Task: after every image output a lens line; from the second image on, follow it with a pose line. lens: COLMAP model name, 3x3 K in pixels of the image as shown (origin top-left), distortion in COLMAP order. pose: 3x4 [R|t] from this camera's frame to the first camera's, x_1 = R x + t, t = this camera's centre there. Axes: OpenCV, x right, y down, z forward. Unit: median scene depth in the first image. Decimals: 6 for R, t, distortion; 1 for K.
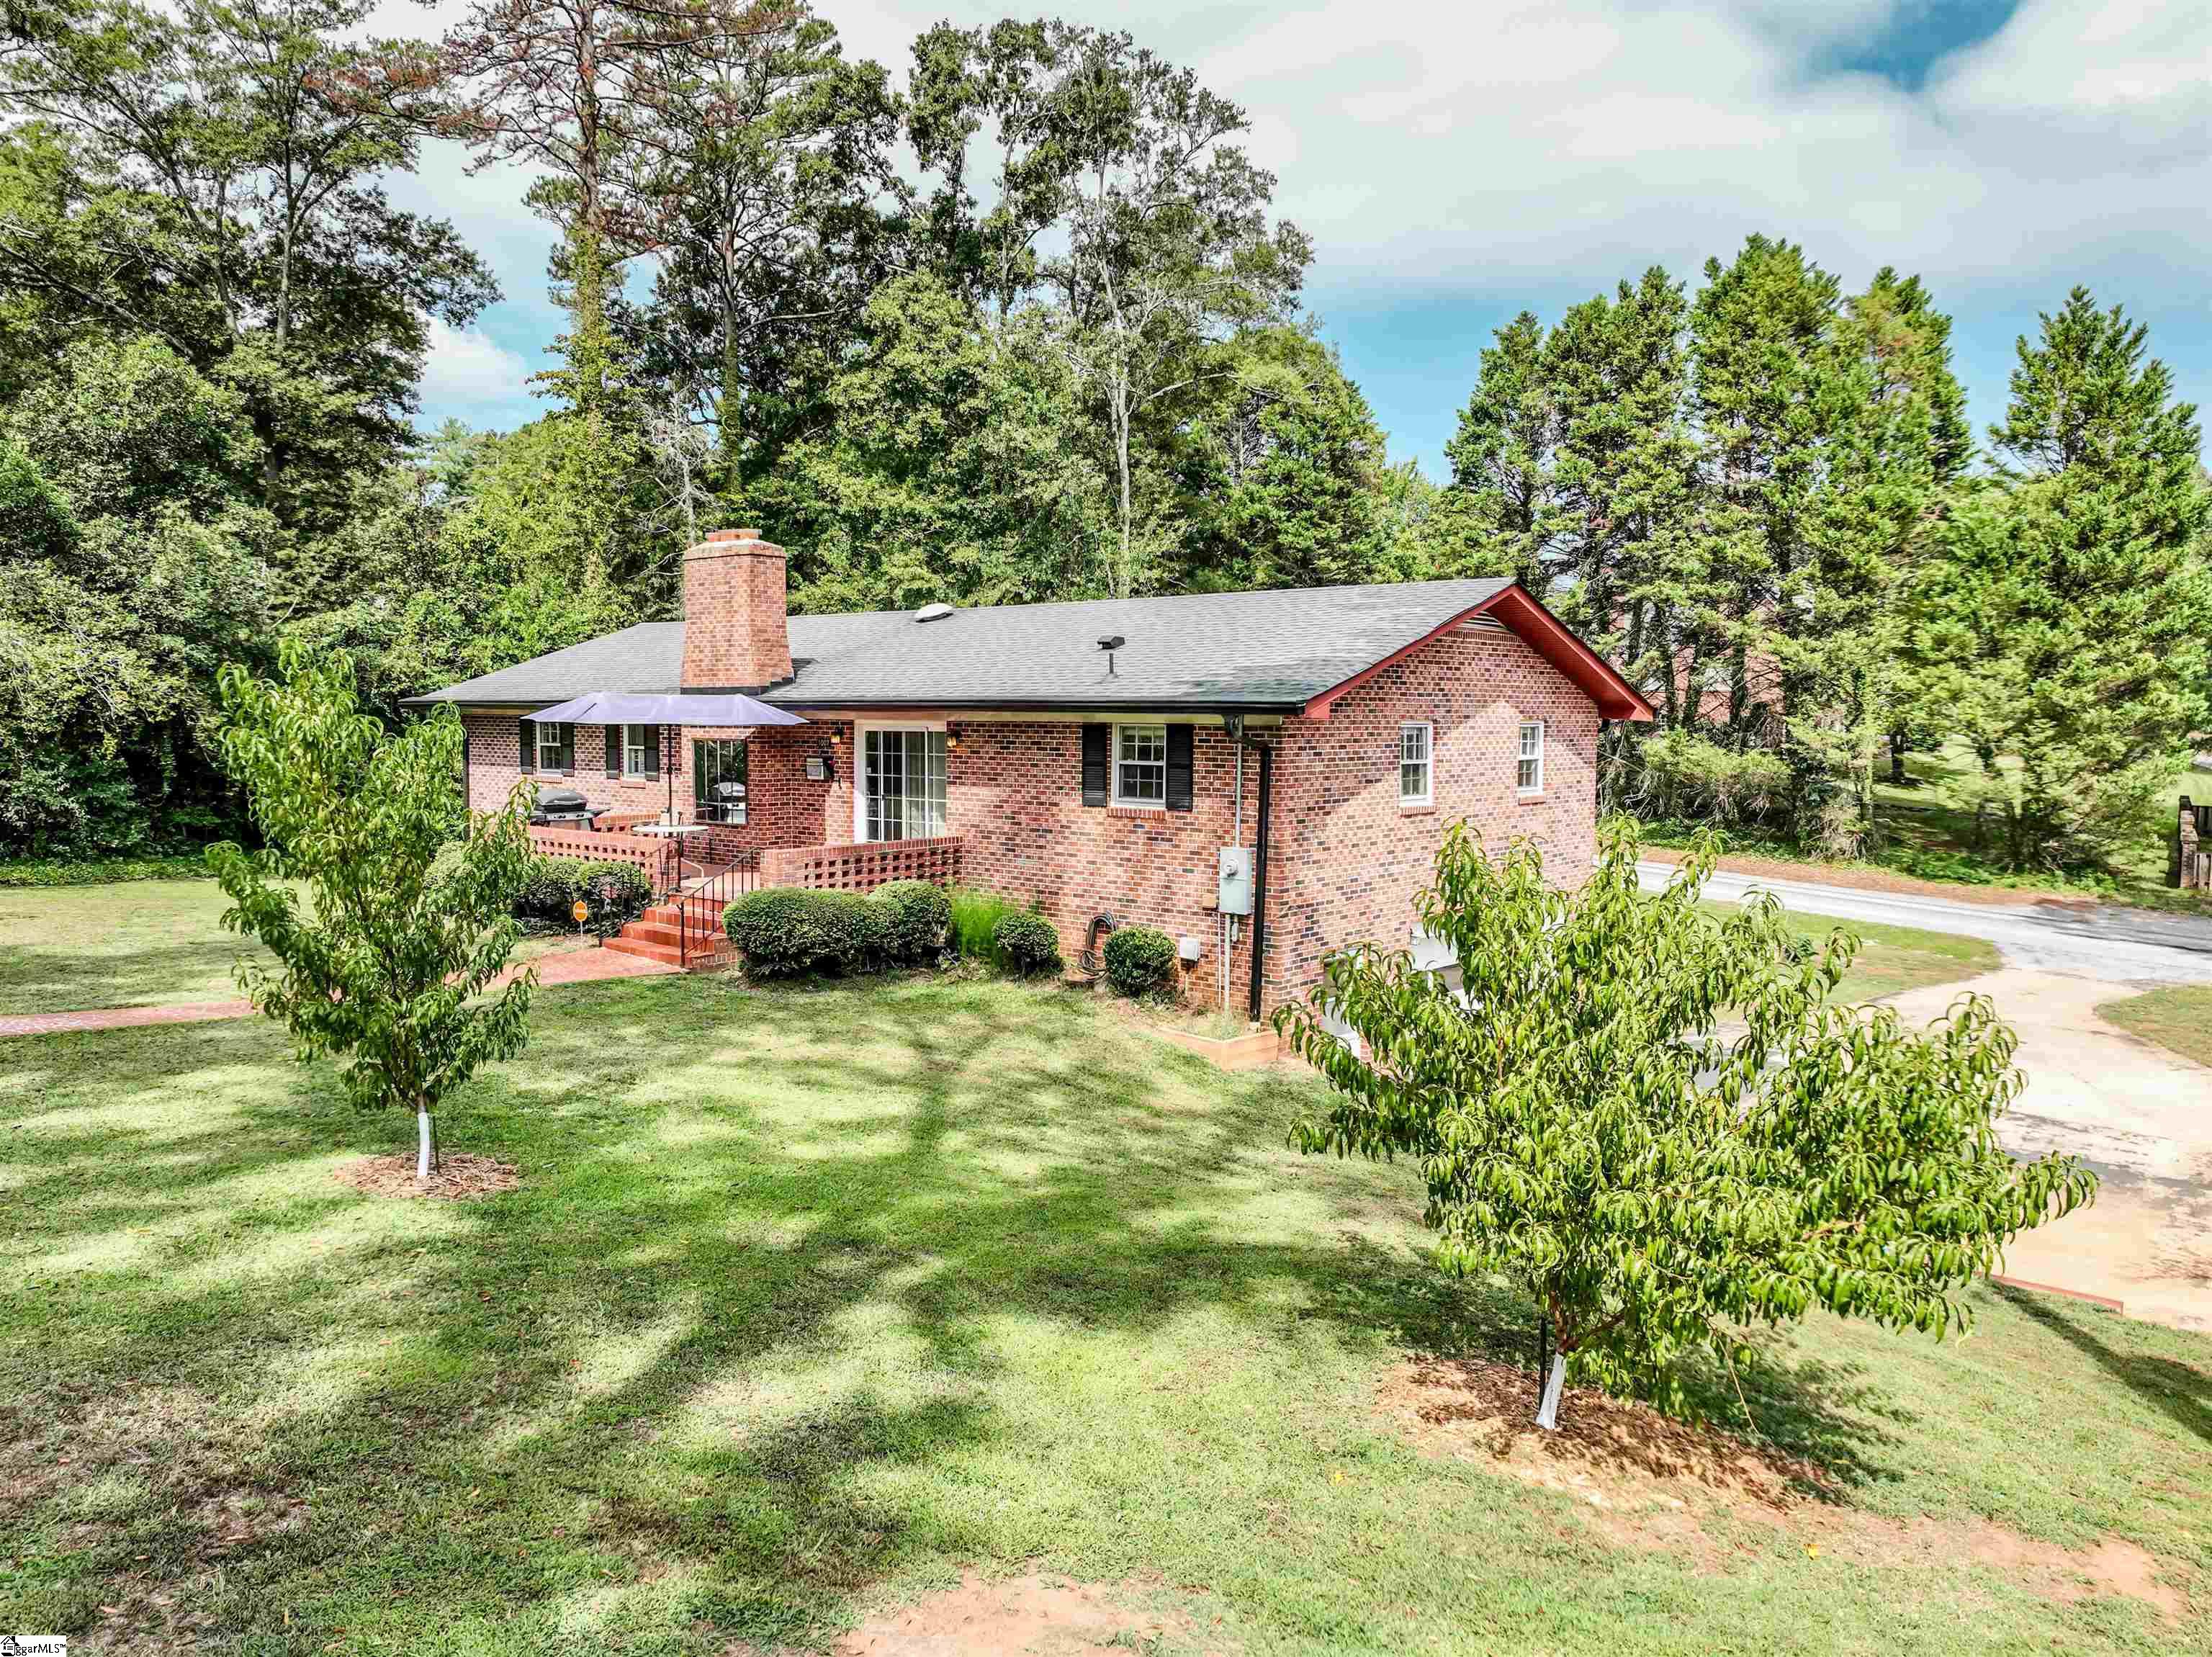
lens RADIAL K [[1484.1, 0, 1106.0], [0, 1484.1, 828.5], [0, 0, 1]] dist [0.001578, -0.002690]
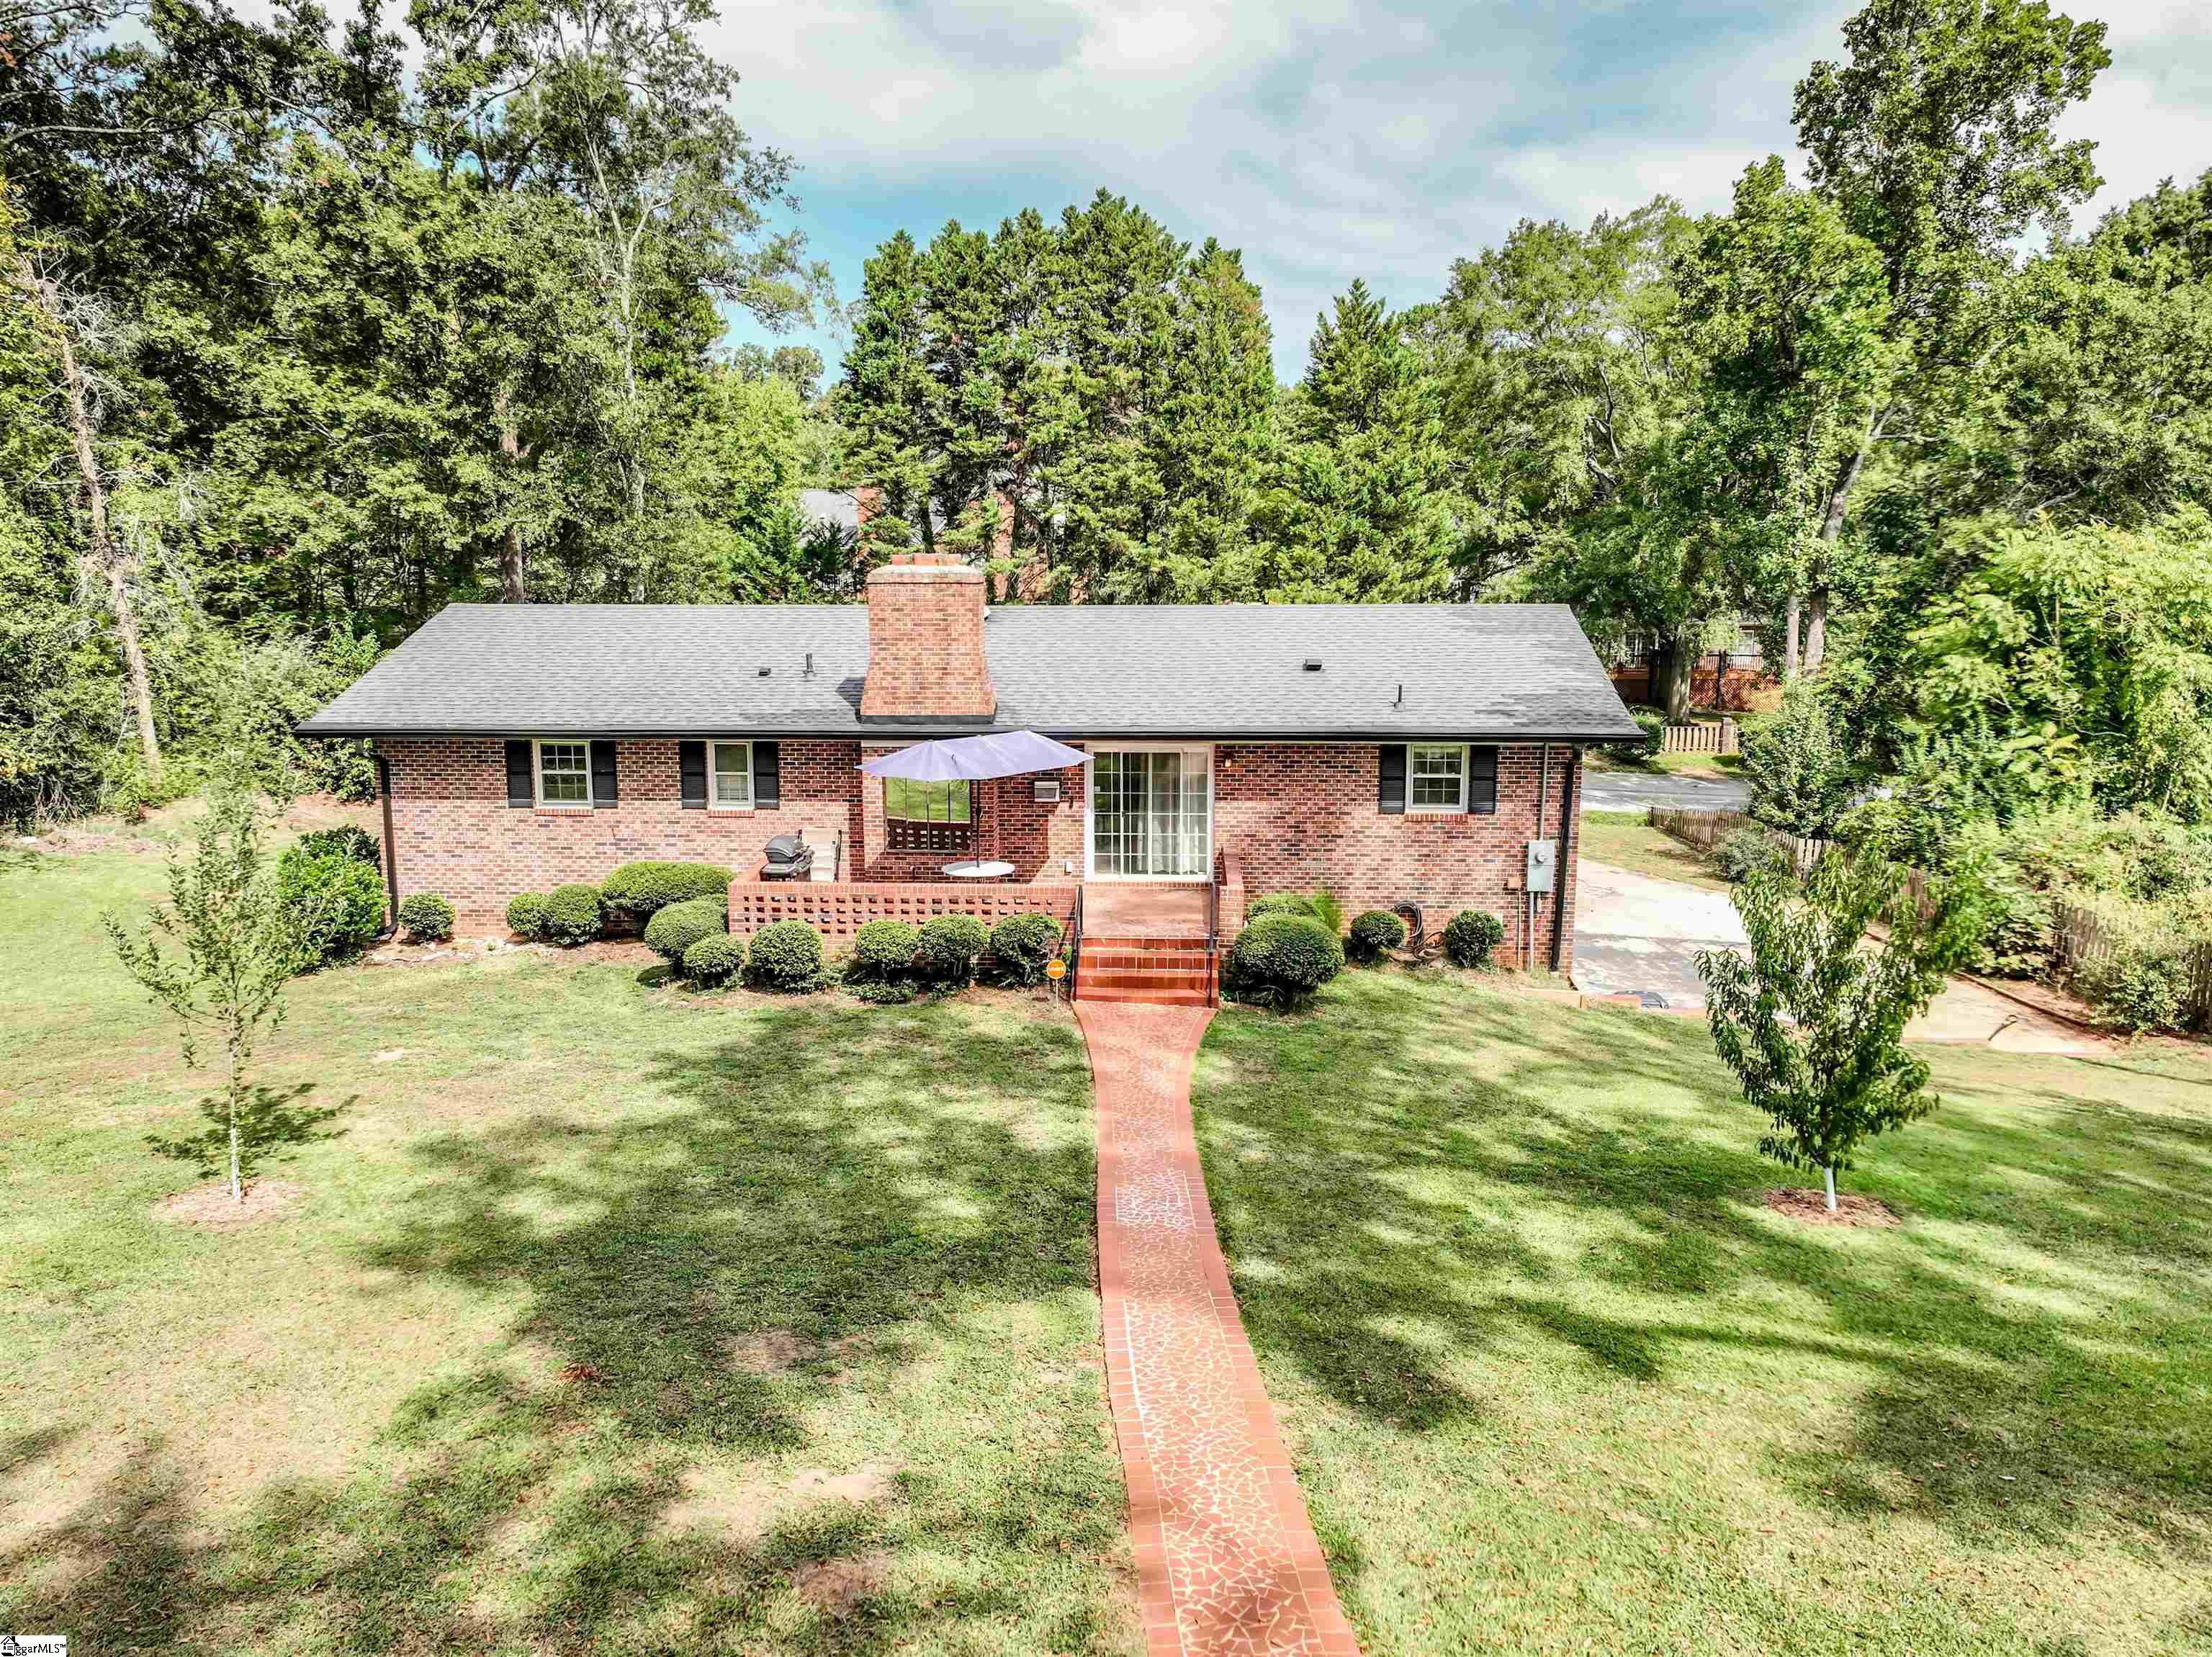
lens RADIAL K [[1484.1, 0, 1106.0], [0, 1484.1, 828.5], [0, 0, 1]] dist [0.001578, -0.002690]
pose [[0.824637, -0.105965, 0.555649, -0.768892], [0.053957, 0.992554, 0.109207, -0.130008], [-0.563083, -0.060075, 0.824214, 0.126340]]
